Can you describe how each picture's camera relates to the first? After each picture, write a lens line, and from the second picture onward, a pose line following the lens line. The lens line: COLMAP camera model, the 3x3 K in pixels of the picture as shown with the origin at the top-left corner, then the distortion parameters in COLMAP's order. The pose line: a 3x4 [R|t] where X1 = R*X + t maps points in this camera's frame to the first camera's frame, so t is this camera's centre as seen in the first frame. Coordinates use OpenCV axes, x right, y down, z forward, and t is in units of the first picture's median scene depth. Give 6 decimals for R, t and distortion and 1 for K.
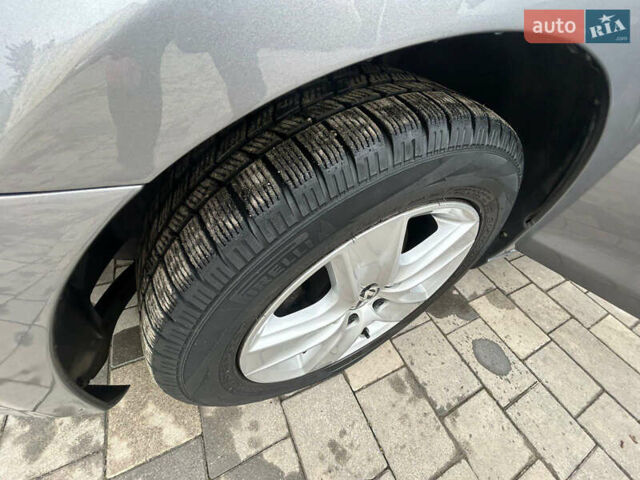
lens RADIAL K [[255.3, 0, 321.9], [0, 255.3, 239.8], [0, 0, 1]] dist [0.000409, -0.000795]
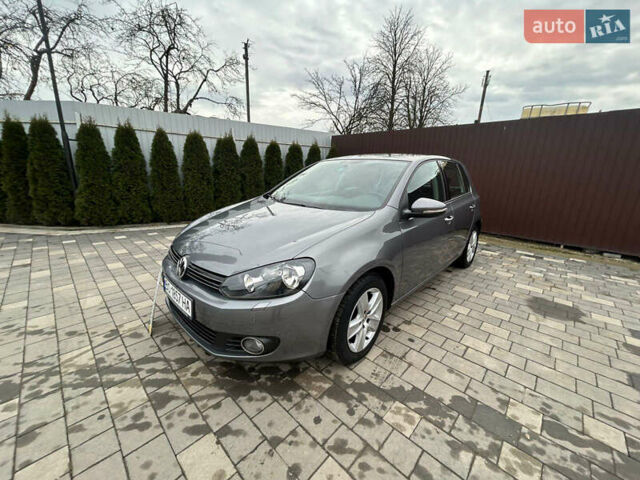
lens RADIAL K [[255.3, 0, 320.1], [0, 255.3, 239.0], [0, 0, 1]] dist [0.000409, -0.000795]
pose [[0.930834, -0.201297, 0.305006, -1.010234], [0.322991, 0.843604, -0.428962, 0.476171], [-0.170956, 0.497807, 0.850272, -2.009881]]
